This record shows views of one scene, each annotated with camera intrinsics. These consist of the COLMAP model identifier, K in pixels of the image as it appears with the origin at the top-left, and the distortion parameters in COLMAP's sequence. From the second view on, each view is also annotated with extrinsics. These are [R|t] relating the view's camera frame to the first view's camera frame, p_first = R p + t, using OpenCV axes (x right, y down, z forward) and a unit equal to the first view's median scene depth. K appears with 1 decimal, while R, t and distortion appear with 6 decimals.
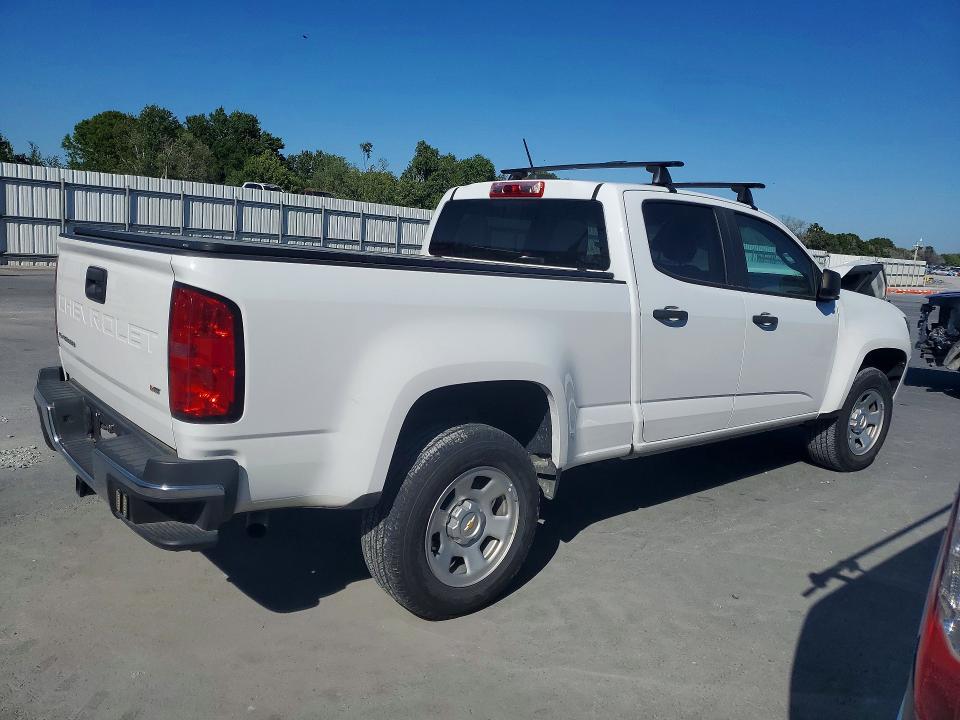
lens RADIAL K [[679.6, 0, 480.0], [0, 679.6, 360.0], [0, 0, 1]] dist [0.009320, 0.001342]
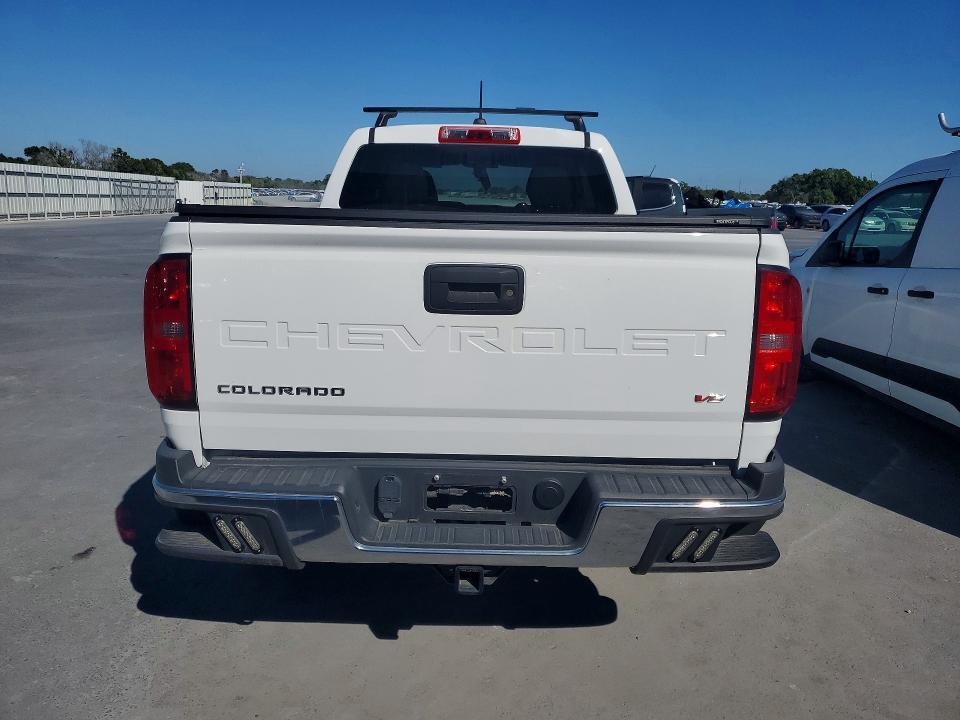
lens RADIAL K [[679.6, 0, 480.0], [0, 679.6, 360.0], [0, 0, 1]] dist [0.009320, 0.001342]
pose [[0.684106, -0.209891, 0.698530, -0.695171], [0.140444, 0.977685, 0.156226, -0.096760], [-0.715733, -0.008771, 0.698319, 0.355523]]
